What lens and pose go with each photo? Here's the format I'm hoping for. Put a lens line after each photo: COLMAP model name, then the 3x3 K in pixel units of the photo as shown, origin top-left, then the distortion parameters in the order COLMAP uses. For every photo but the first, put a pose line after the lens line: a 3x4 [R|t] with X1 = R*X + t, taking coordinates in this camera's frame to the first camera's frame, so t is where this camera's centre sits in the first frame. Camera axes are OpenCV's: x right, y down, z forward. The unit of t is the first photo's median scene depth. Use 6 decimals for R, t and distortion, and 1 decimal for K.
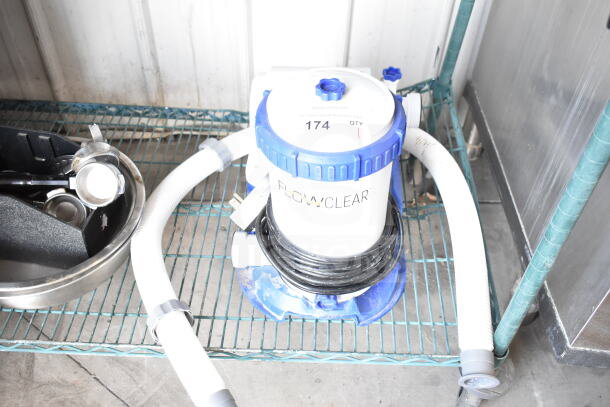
lens RADIAL K [[616.4, 0, 305.0], [0, 616.4, 203.5], [0, 0, 1]] dist [0.001274, -0.006770]
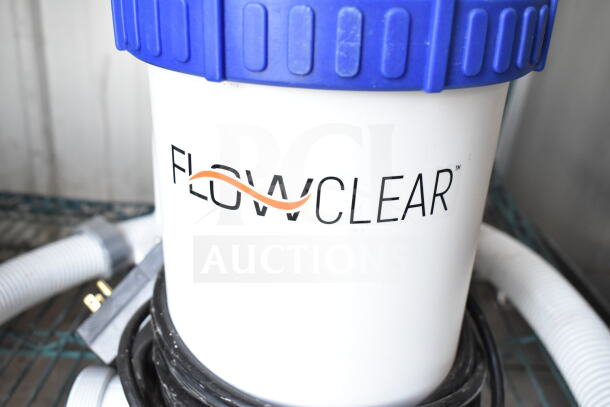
lens RADIAL K [[616.4, 0, 305.0], [0, 616.4, 203.5], [0, 0, 1]] dist [0.001274, -0.006770]
pose [[0.998563, 0.040544, 0.035045, 0.014893], [-0.025470, 0.934408, -0.355291, 0.092860], [-0.047151, 0.353888, 0.934098, 0.636539]]
